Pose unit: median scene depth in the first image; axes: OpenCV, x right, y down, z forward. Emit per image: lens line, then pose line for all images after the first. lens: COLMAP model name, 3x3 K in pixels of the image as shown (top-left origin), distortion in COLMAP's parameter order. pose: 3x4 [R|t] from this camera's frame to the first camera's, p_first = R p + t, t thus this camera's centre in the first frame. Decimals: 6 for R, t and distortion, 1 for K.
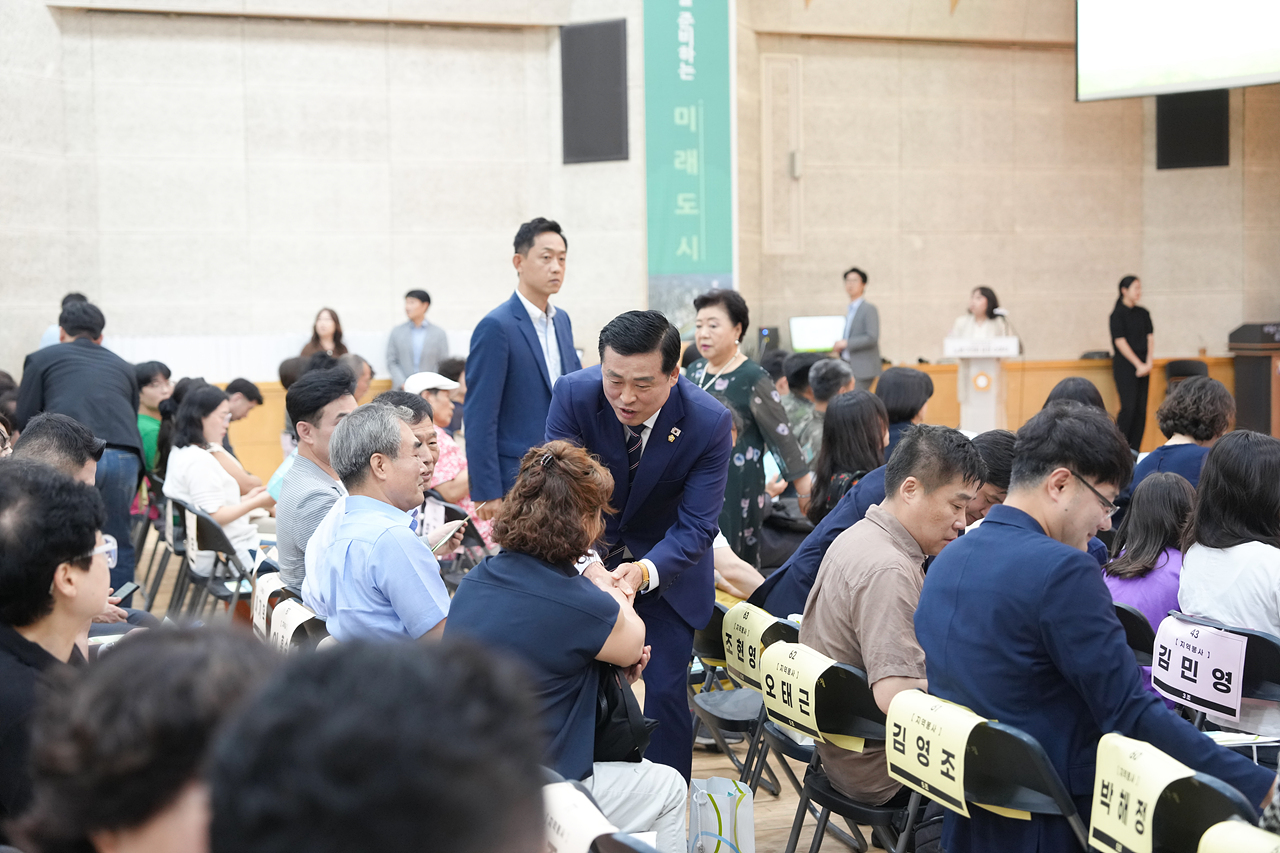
lens RADIAL K [[2052.1, 0, 640.0], [0, 2052.1, 426.5], [0, 0, 1]] dist [-0.055934, -0.028550]
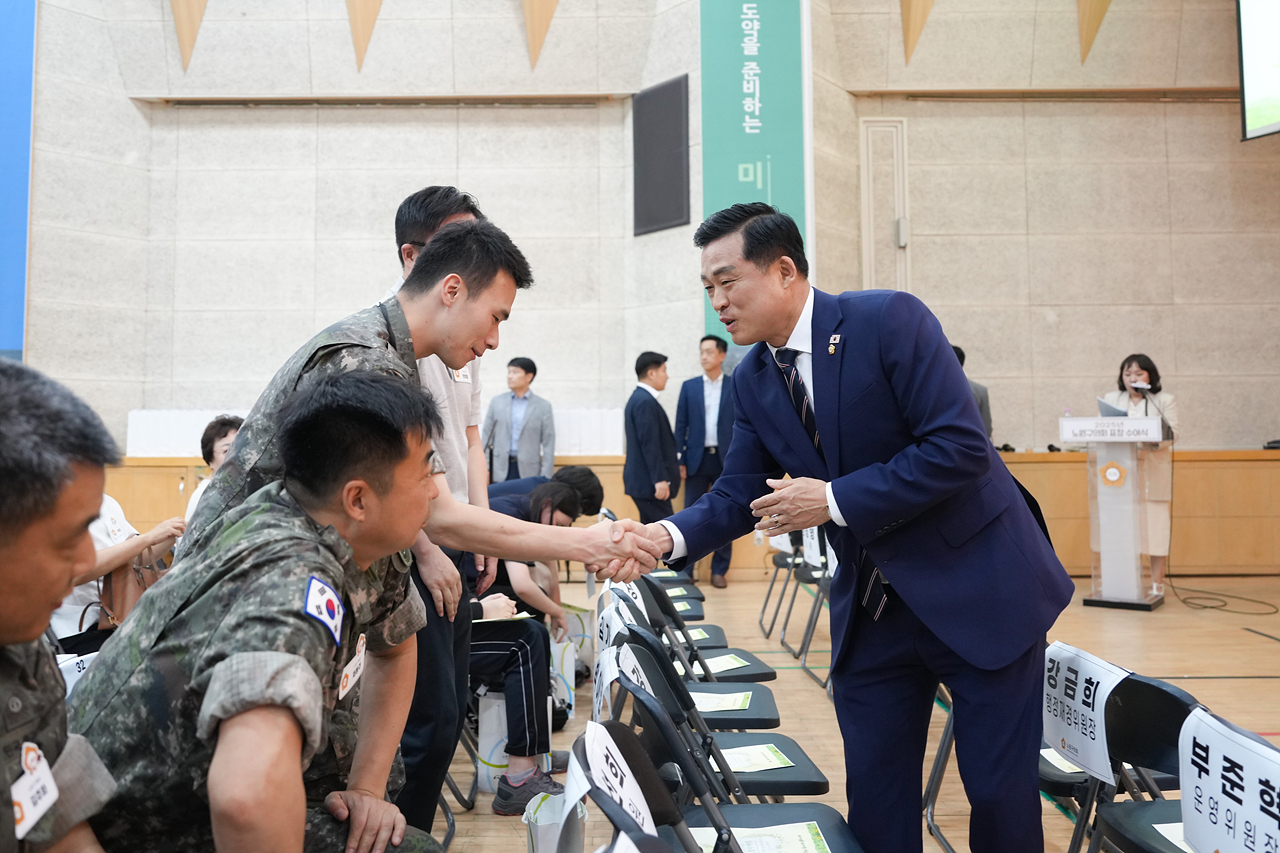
lens RADIAL K [[1112.6, 0, 583.3], [0, 1112.6, 347.2], [0, 0, 1]] dist [-0.020678, -0.003027]
pose [[0.937554, -0.015930, -0.347475, 0.119779], [-0.027799, 0.992324, -0.120499, -0.013049], [0.346728, 0.122633, 0.929915, 0.514043]]
